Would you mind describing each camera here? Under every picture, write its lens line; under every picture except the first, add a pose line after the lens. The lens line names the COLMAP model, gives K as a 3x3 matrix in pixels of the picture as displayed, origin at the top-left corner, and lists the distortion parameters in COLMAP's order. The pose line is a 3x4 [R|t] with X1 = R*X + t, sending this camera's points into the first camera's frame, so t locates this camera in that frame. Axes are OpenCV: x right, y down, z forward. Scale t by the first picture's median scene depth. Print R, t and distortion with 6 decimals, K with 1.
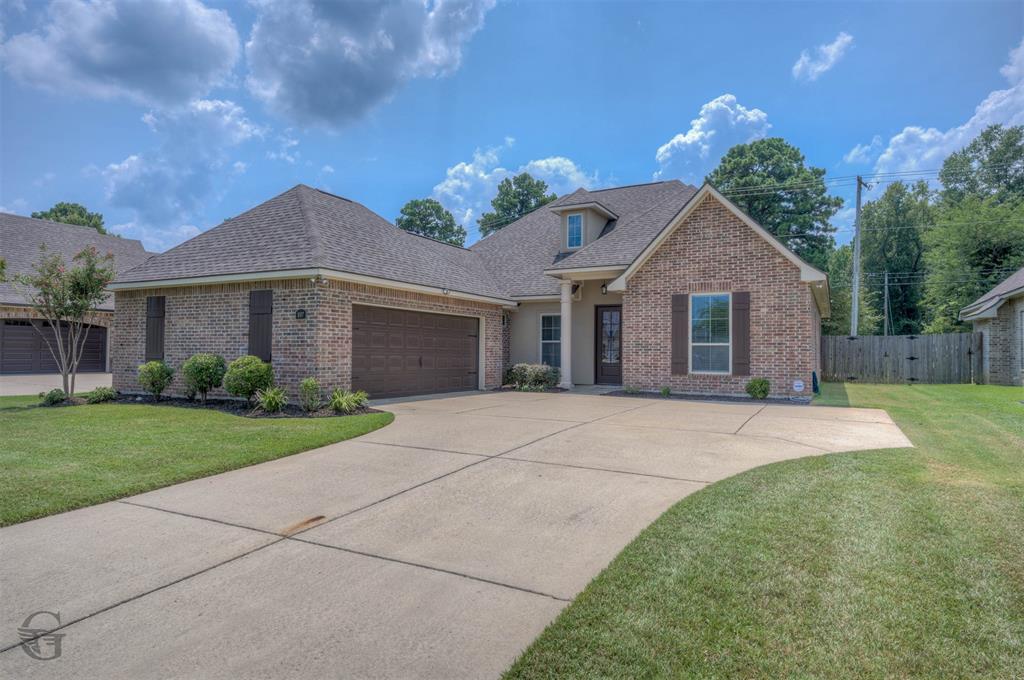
lens RADIAL K [[596.6, 0, 510.4], [0, 596.6, 338.0], [0, 0, 1]] dist [0.026408, 0.001125]
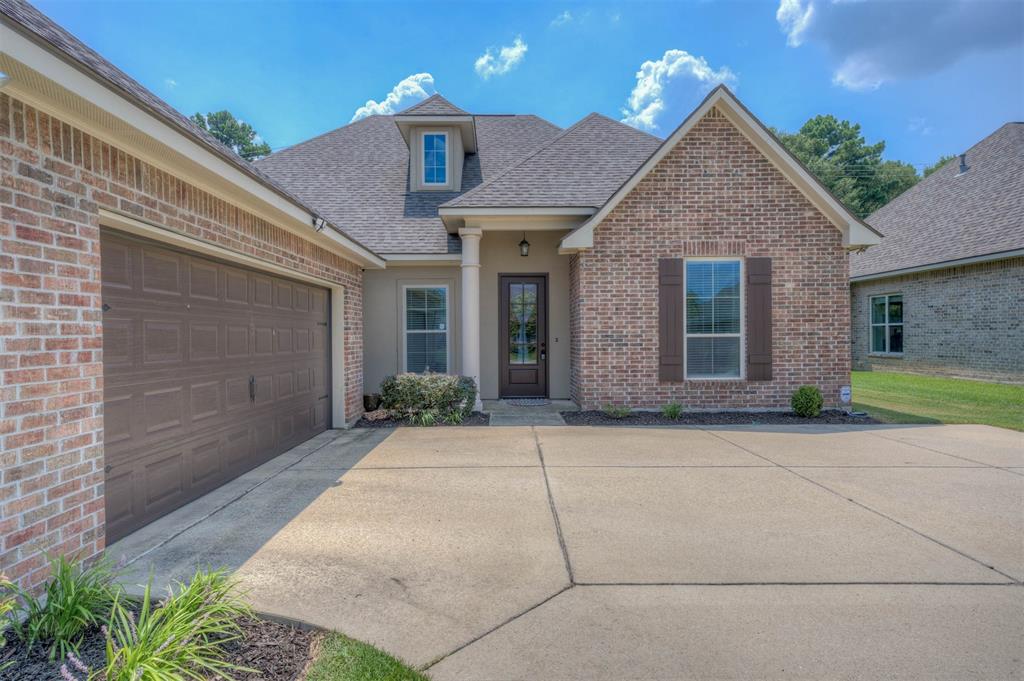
lens RADIAL K [[596.6, 0, 513.4], [0, 596.6, 342.8], [0, 0, 1]] dist [0.026408, 0.001125]
pose [[0.870516, -0.021481, 0.491672, -0.185299], [0.002465, 0.999225, 0.039293, -0.007741], [-0.492134, -0.032993, 0.869894, 0.517283]]
